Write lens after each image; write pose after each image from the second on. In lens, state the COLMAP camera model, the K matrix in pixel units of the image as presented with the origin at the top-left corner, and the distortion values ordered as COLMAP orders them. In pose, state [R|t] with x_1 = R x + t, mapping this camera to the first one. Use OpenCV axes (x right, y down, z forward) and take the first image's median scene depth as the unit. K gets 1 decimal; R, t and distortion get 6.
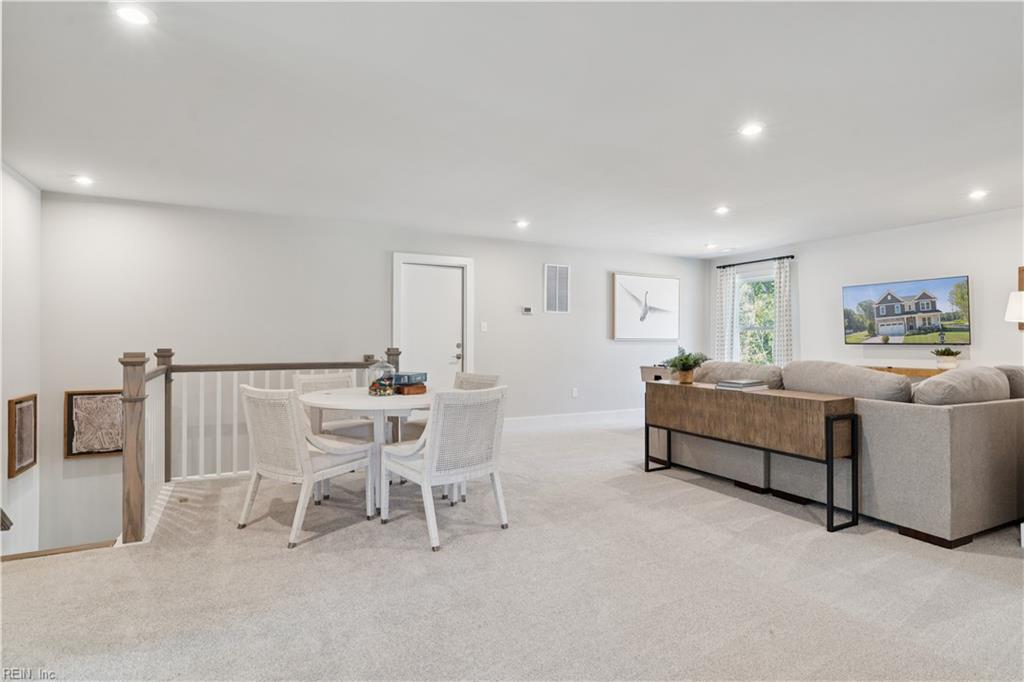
lens RADIAL K [[522.3, 0, 513.2], [0, 522.3, 346.5], [0, 0, 1]] dist [-0.006216, -0.000619]
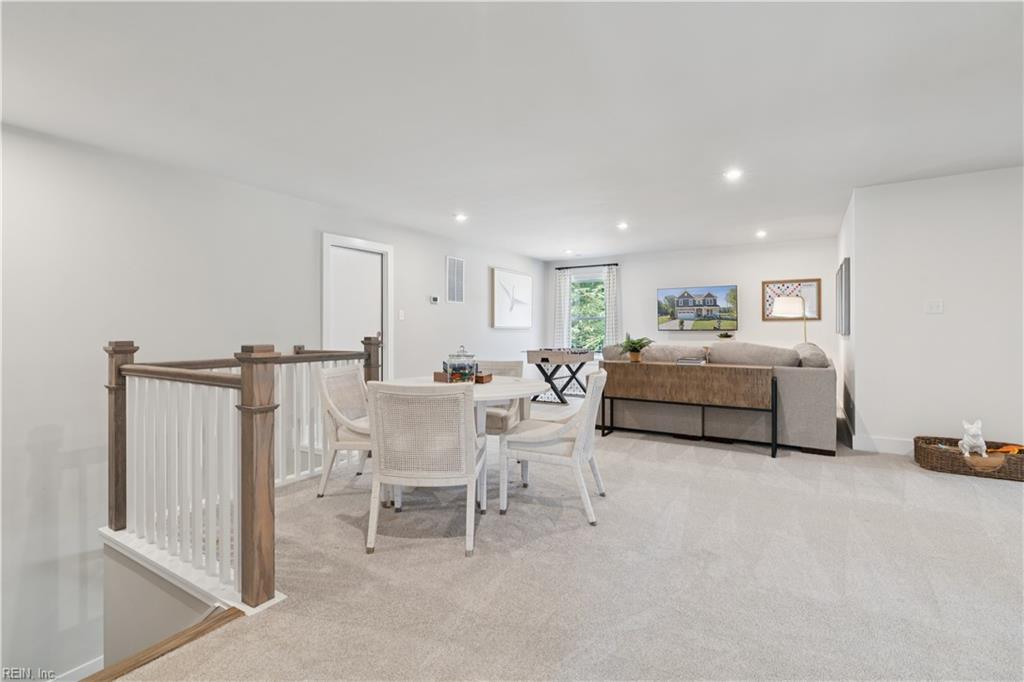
lens RADIAL K [[476.8, 0, 513.7], [0, 476.8, 338.2], [0, 0, 1]] dist [-0.005214, -0.000308]
pose [[0.864680, -0.014551, 0.502112, -0.387692], [0.011169, 0.999890, 0.009742, -0.000593], [-0.502199, -0.002816, 0.864748, 0.122200]]
